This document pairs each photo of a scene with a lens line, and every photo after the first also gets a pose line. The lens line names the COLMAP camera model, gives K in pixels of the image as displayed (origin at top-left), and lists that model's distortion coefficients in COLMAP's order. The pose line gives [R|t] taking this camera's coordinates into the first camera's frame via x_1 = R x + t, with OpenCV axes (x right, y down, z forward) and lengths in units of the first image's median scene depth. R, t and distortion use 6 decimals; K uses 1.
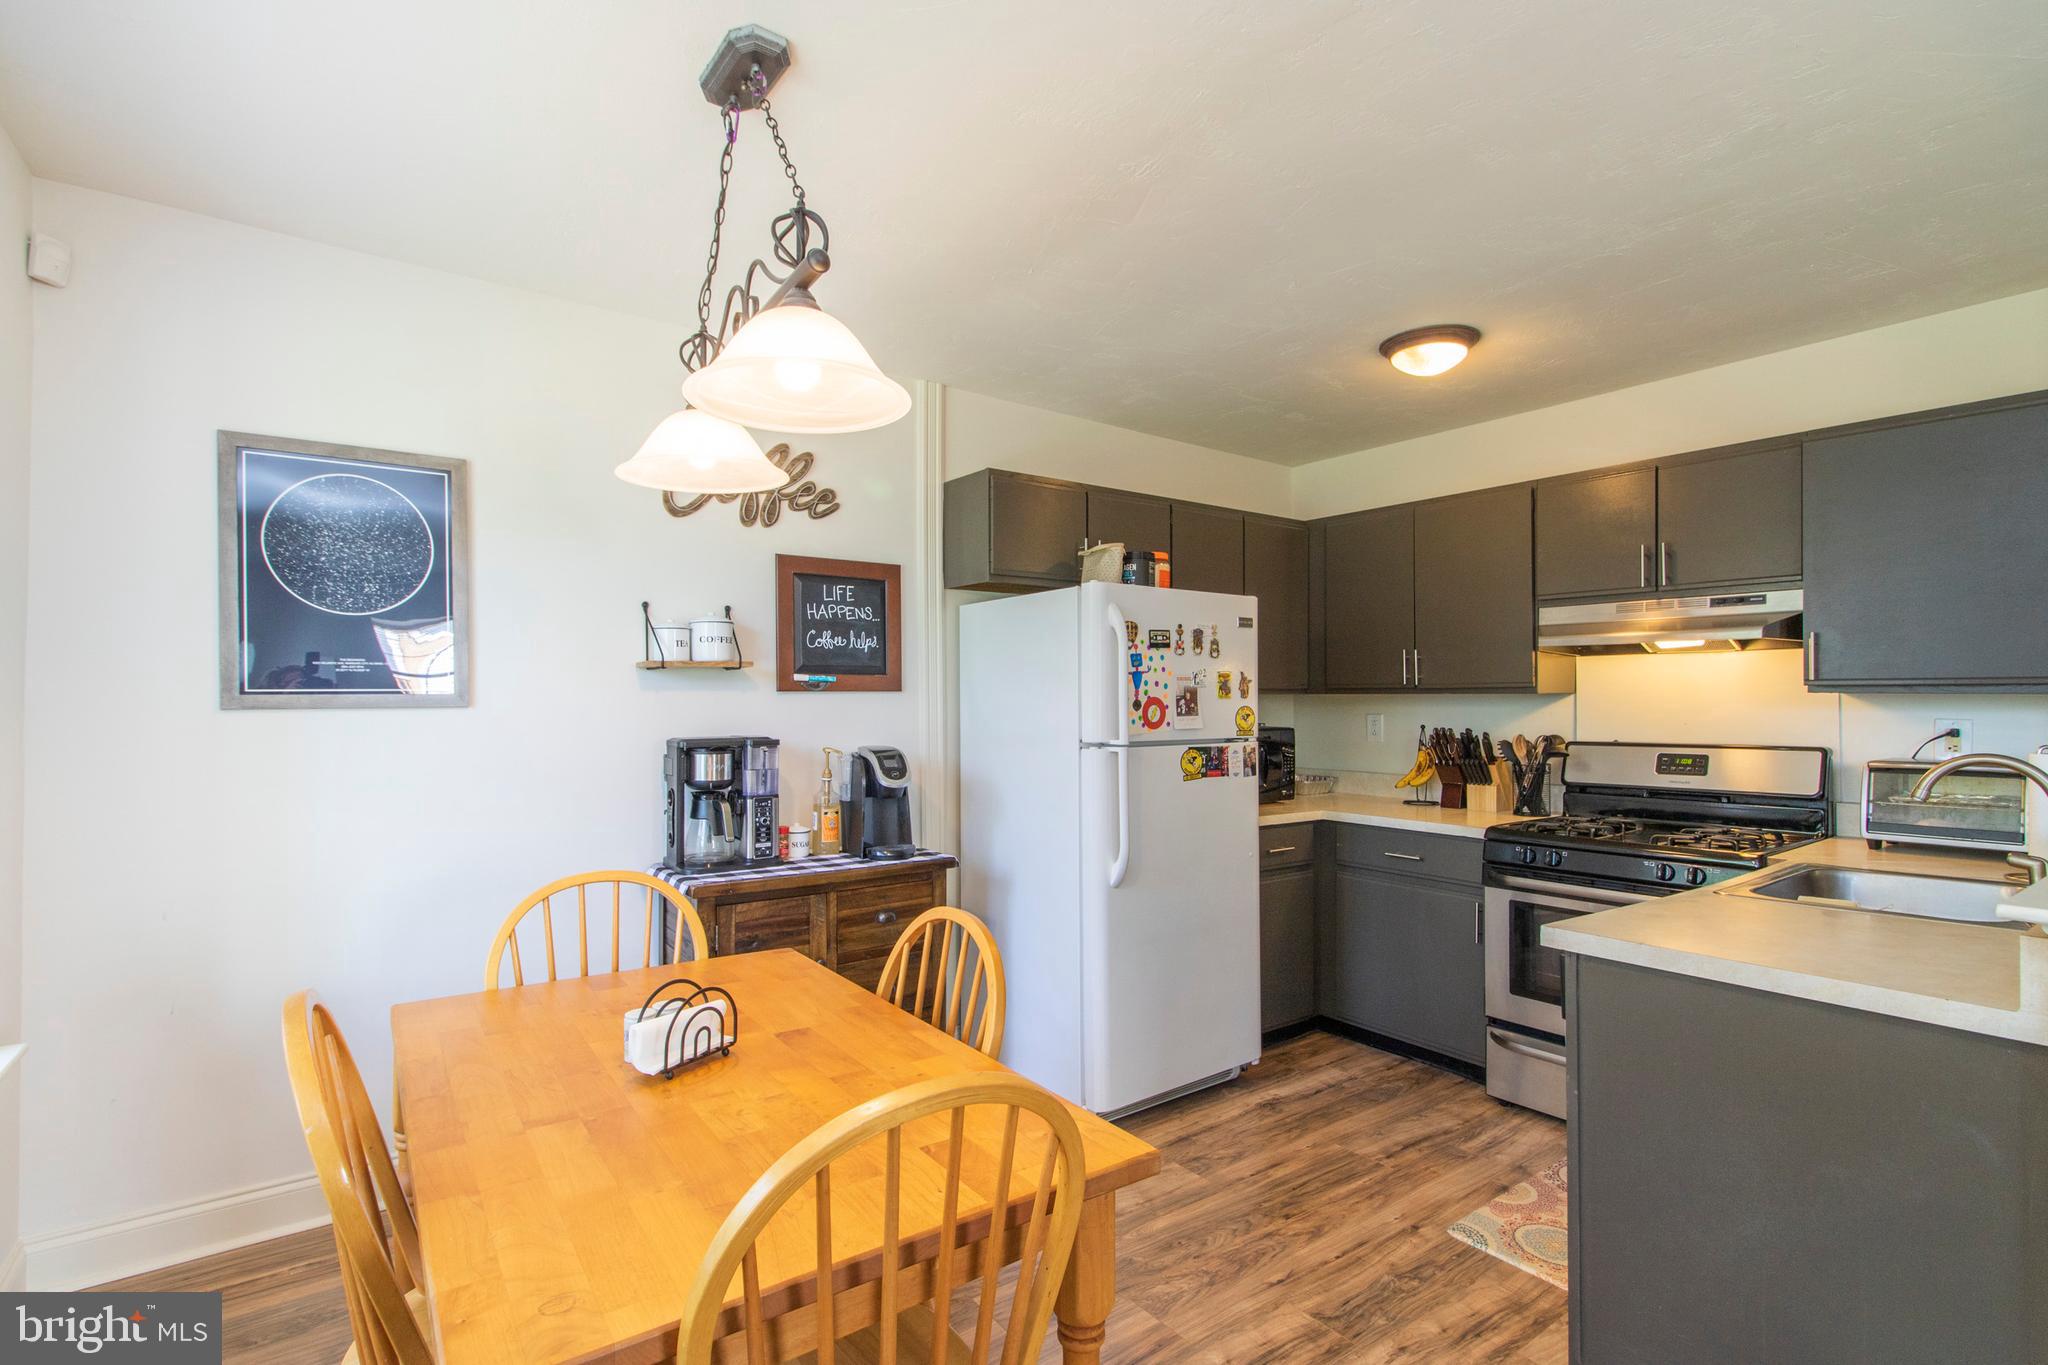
lens RADIAL K [[954.6, 0, 1035.8], [0, 954.6, 698.5], [0, 0, 1]] dist [-0.001002, 0.001297]
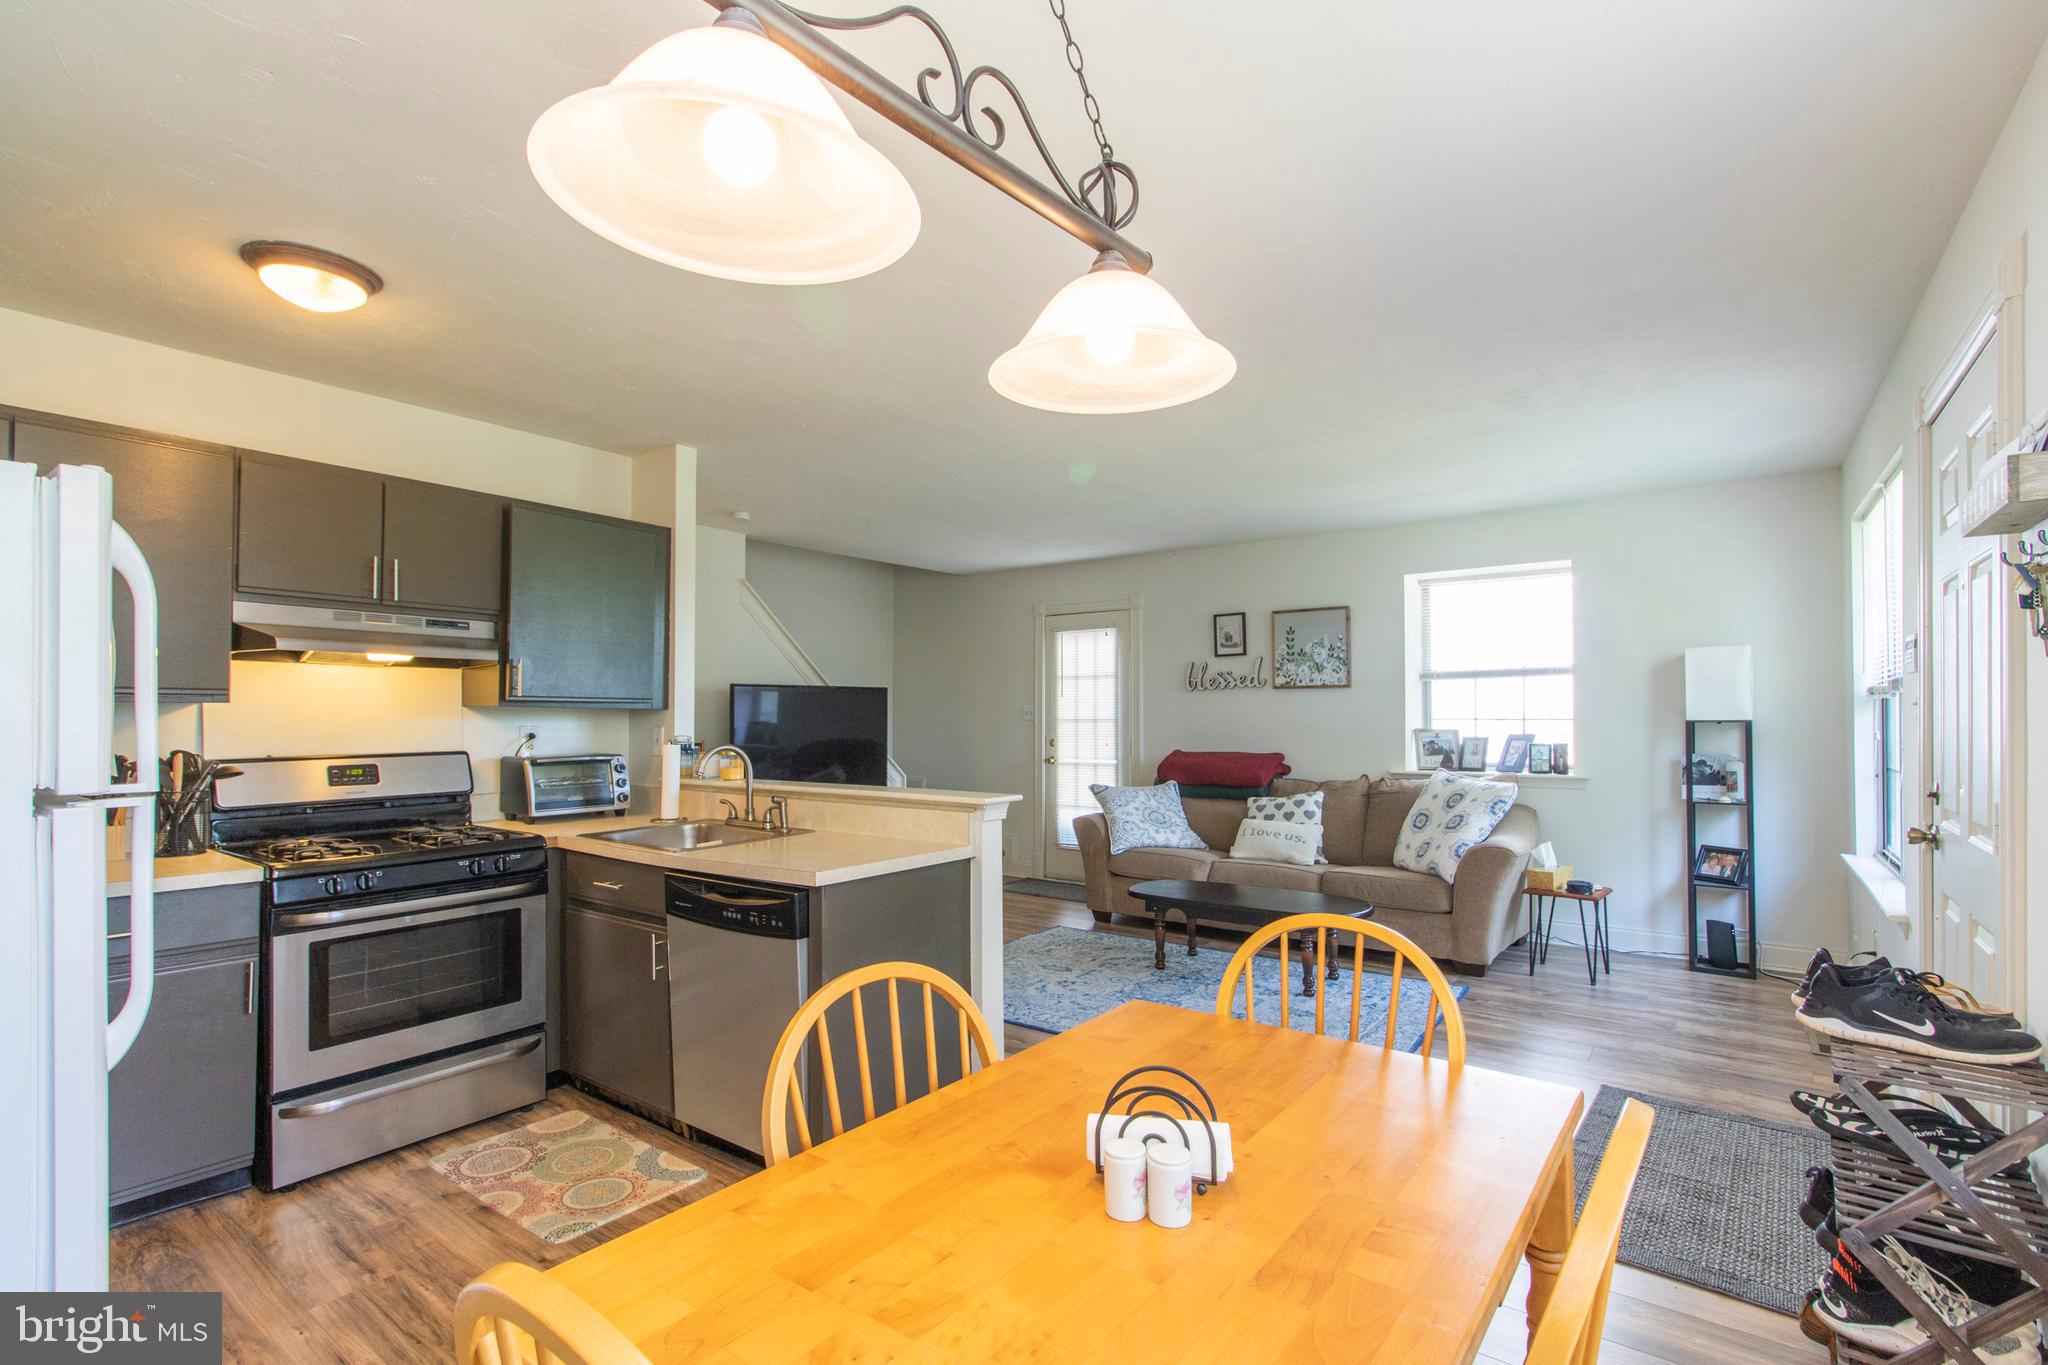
lens RADIAL K [[954.6, 0, 1028.5], [0, 954.6, 696.4], [0, 0, 1]] dist [-0.001002, 0.001297]
pose [[-0.285763, 0.019804, 0.958096, -0.514910], [-0.003084, 0.999762, -0.021585, 0.005456], [-0.958295, -0.009123, -0.285634, 0.622135]]
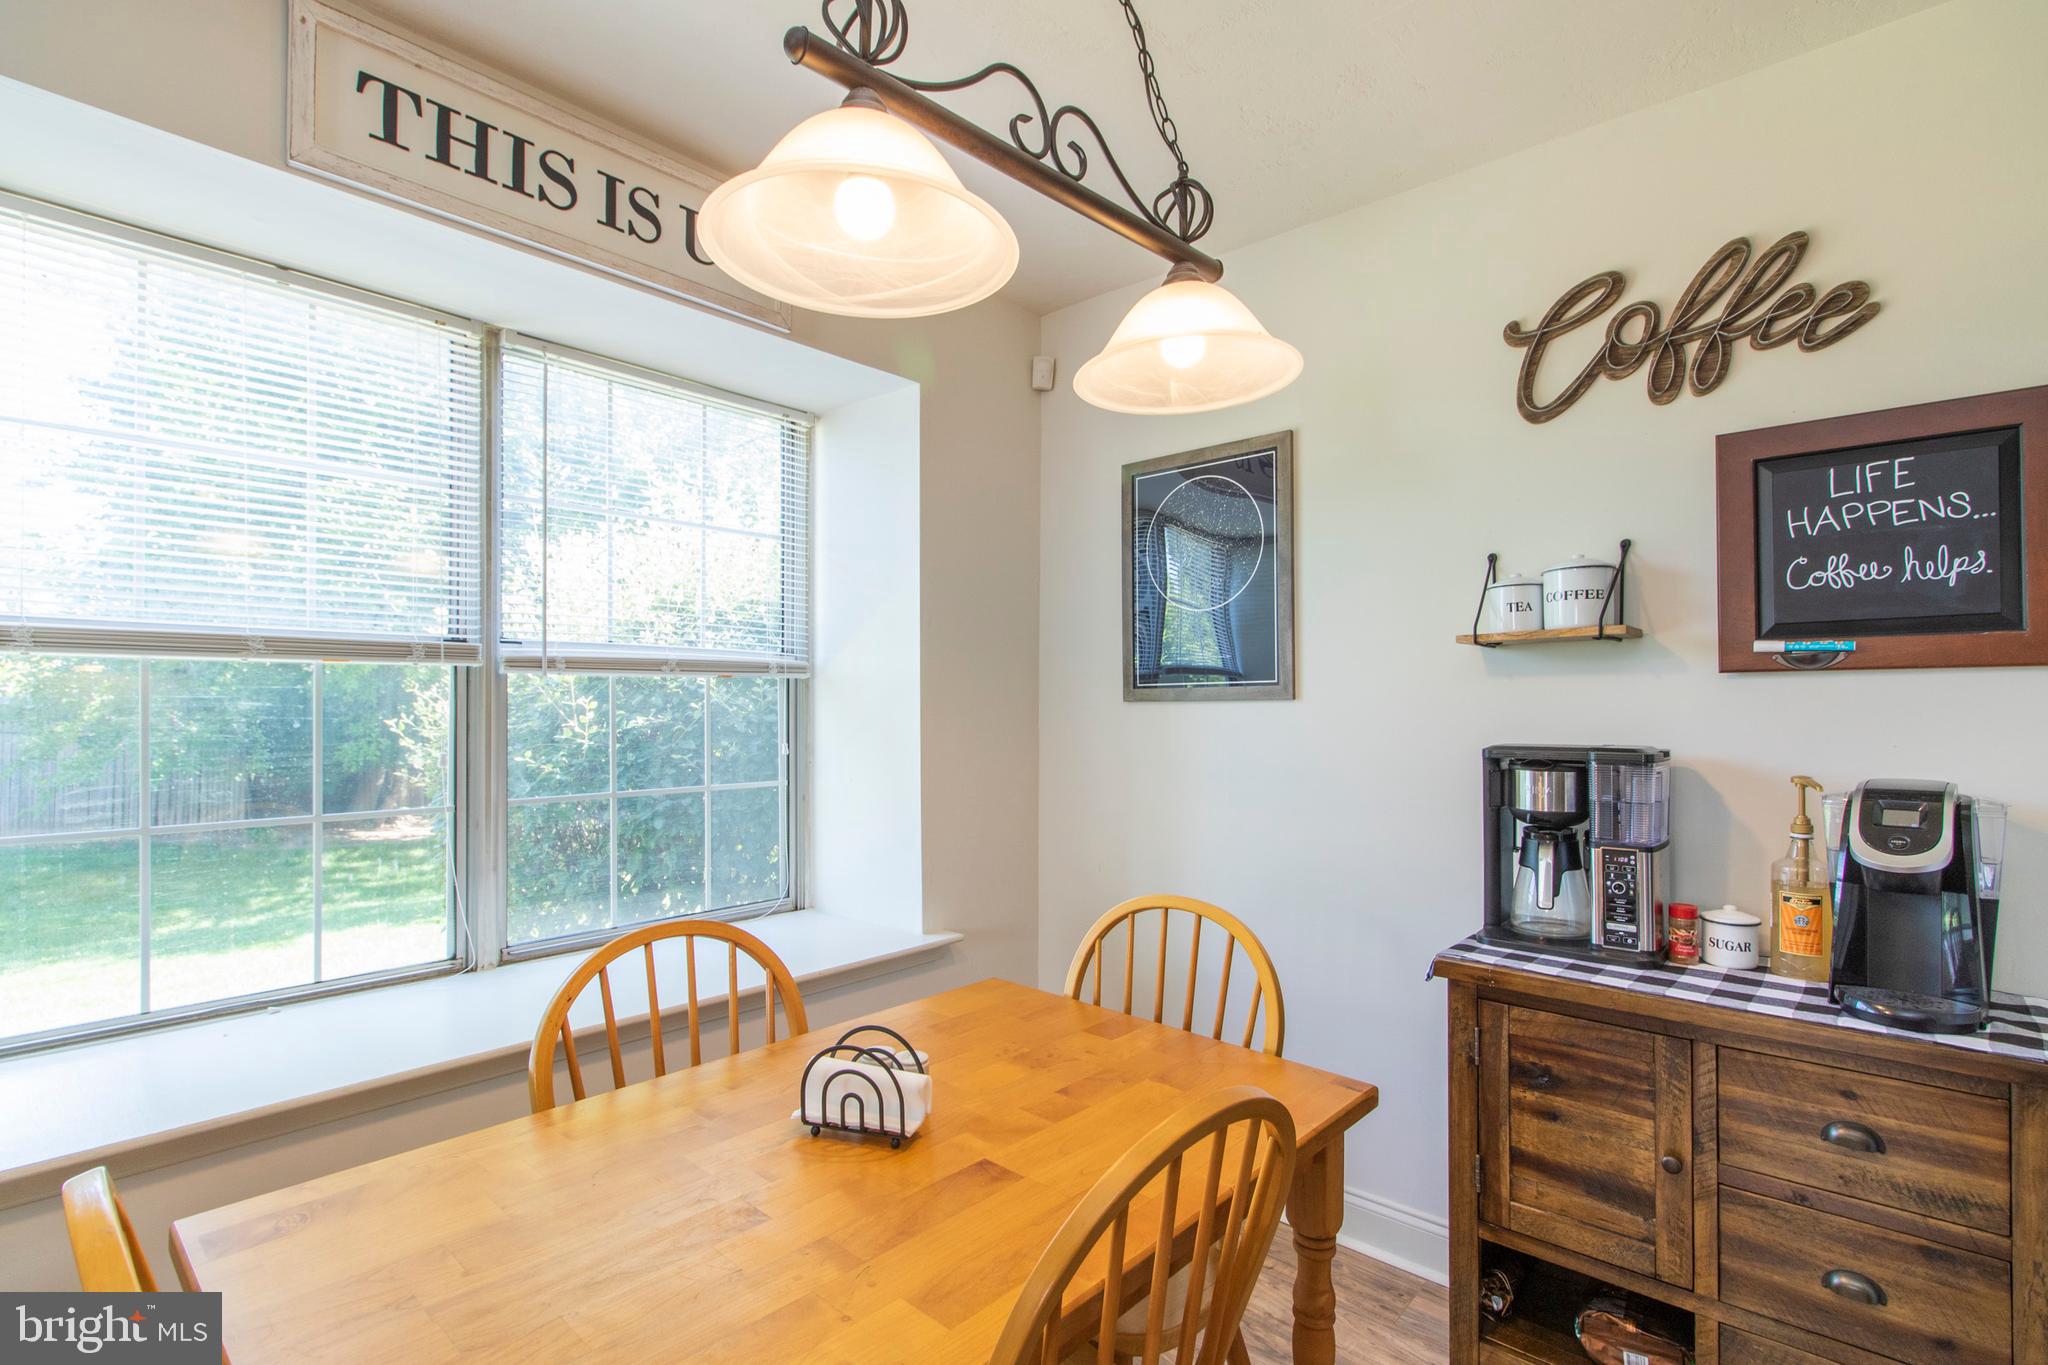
lens RADIAL K [[954.6, 0, 1013.2], [0, 954.6, 702.0], [0, 0, 1]] dist [-0.001002, 0.001297]
pose [[0.196089, -0.000681, -0.980586, 0.210158], [0.000580, 1.000000, -0.000578, 0.010235], [0.980586, -0.000456, 0.196090, 0.459115]]
